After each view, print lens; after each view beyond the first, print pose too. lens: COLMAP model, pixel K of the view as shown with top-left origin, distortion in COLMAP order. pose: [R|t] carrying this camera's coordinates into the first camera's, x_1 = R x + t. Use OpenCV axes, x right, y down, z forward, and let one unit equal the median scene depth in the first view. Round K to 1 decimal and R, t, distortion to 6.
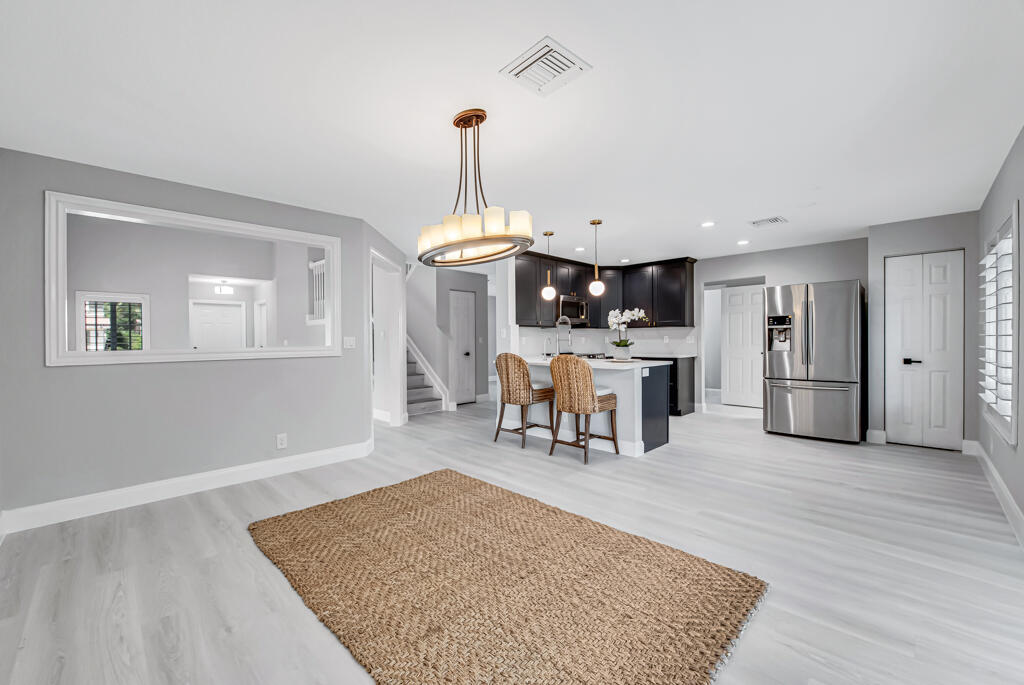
lens RADIAL K [[432.1, 0, 507.1], [0, 432.1, 340.2], [0, 0, 1]] dist [-0.000755, -0.000408]
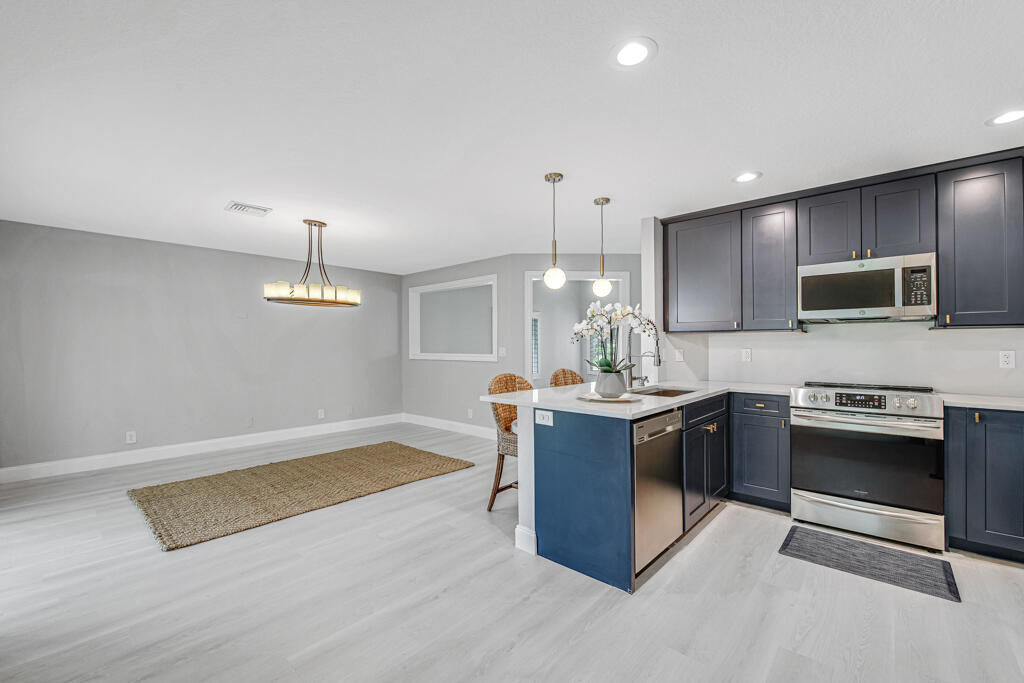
lens RADIAL K [[432.1, 0, 507.1], [0, 432.1, 339.2], [0, 0, 1]] dist [-0.000755, -0.000408]
pose [[0.028603, 0.000459, -0.999591, 1.050227], [-0.001713, 0.999998, 0.000410, -0.035876], [0.999589, 0.001701, 0.028604, 1.091120]]
